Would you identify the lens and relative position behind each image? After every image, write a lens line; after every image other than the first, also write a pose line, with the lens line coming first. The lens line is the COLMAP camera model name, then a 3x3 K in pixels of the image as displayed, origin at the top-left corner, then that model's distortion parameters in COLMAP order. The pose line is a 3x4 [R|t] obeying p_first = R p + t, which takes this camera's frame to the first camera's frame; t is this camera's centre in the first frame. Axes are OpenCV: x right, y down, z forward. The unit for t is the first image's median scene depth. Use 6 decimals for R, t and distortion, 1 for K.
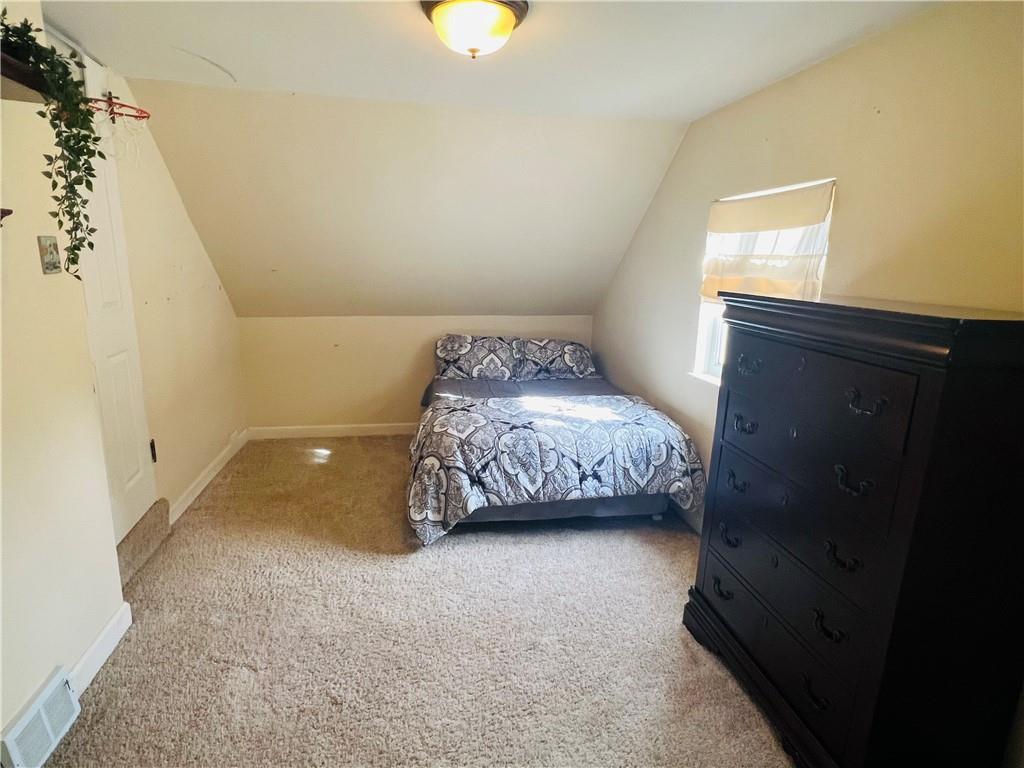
lens RADIAL K [[558.8, 0, 512.0], [0, 558.8, 384.0], [0, 0, 1]] dist [0.002334, 0.000094]
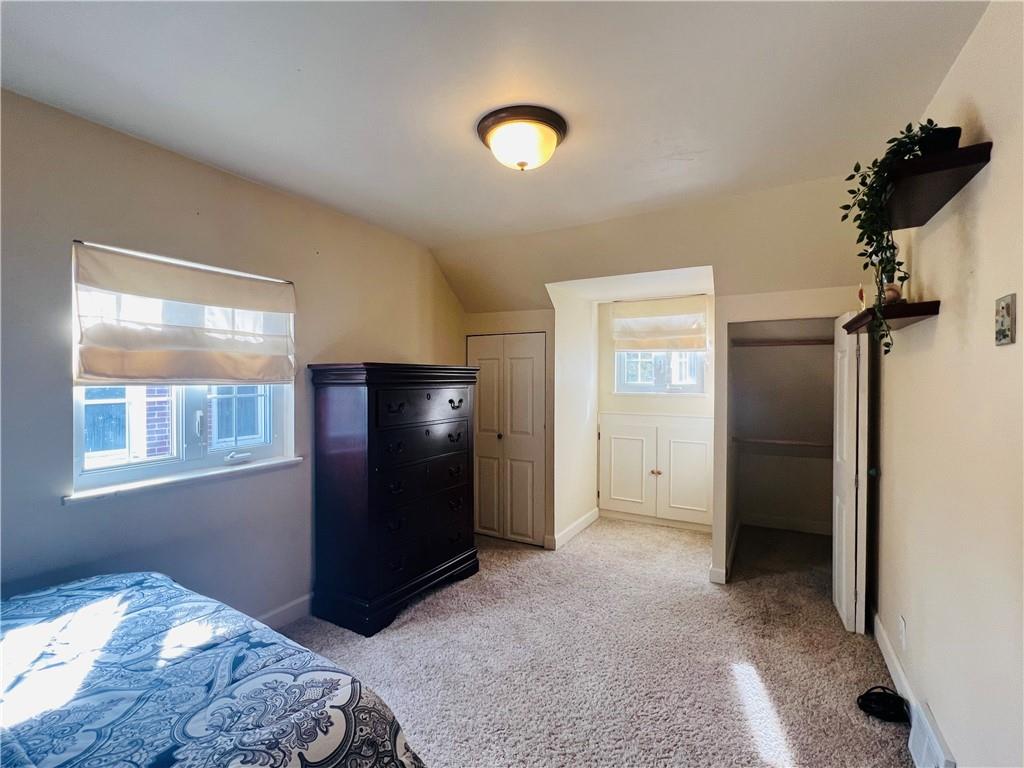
lens RADIAL K [[451.3, 0, 512.0], [0, 451.3, 384.0], [0, 0, 1]] dist [0.000065, -0.000289]
pose [[-0.759436, -0.038505, 0.649441, -0.410701], [0.115874, 0.974280, 0.193265, -0.195253], [-0.640179, 0.222026, -0.735442, 1.081784]]
